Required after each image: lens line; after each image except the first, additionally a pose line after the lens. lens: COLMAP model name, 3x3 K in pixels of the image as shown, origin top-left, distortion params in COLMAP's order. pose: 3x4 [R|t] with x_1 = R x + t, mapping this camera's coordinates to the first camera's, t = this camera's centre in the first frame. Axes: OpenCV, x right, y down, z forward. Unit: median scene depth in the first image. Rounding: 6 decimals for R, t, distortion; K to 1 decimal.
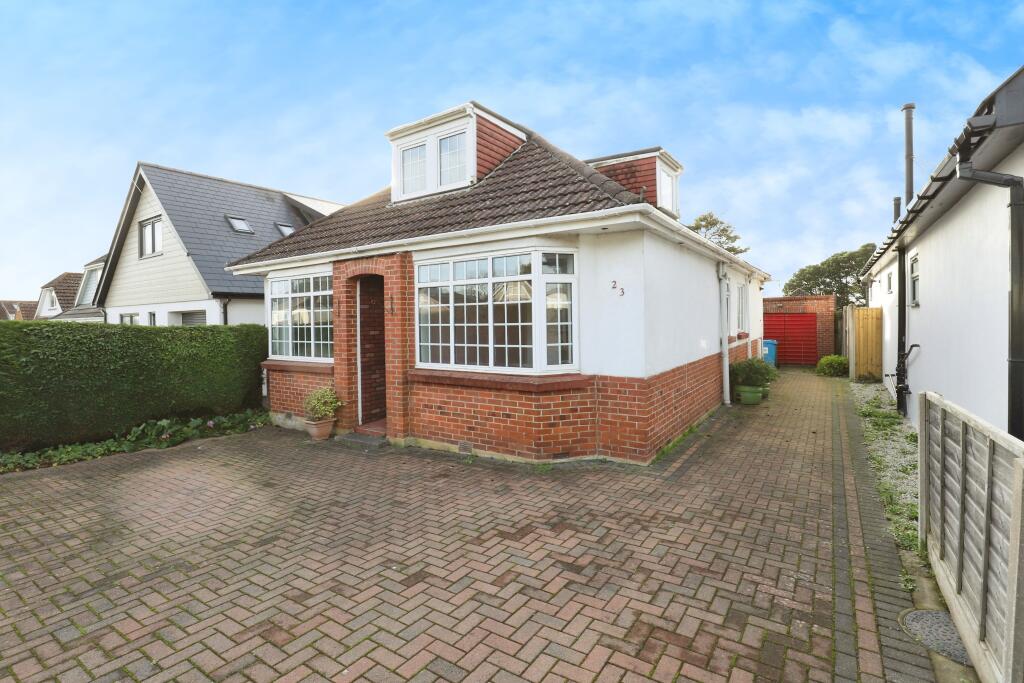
lens RADIAL K [[494.3, 0, 511.1], [0, 494.3, 350.1], [0, 0, 1]] dist [-0.029536, 0.001065]
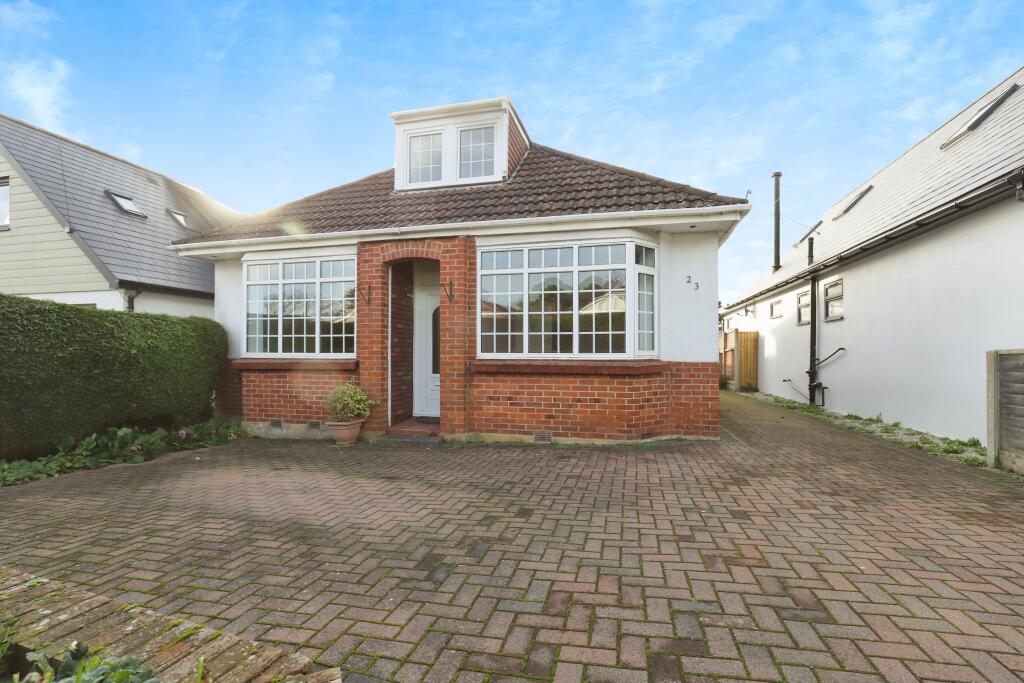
lens RADIAL K [[484.2, 0, 513.3], [0, 484.2, 380.2], [0, 0, 1]] dist [-0.031955, 0.000617]
pose [[0.935907, 0.001723, 0.352243, -0.512827], [0.003629, 0.999888, -0.014533, 0.102614], [-0.352228, 0.014880, 0.935796, 0.117404]]
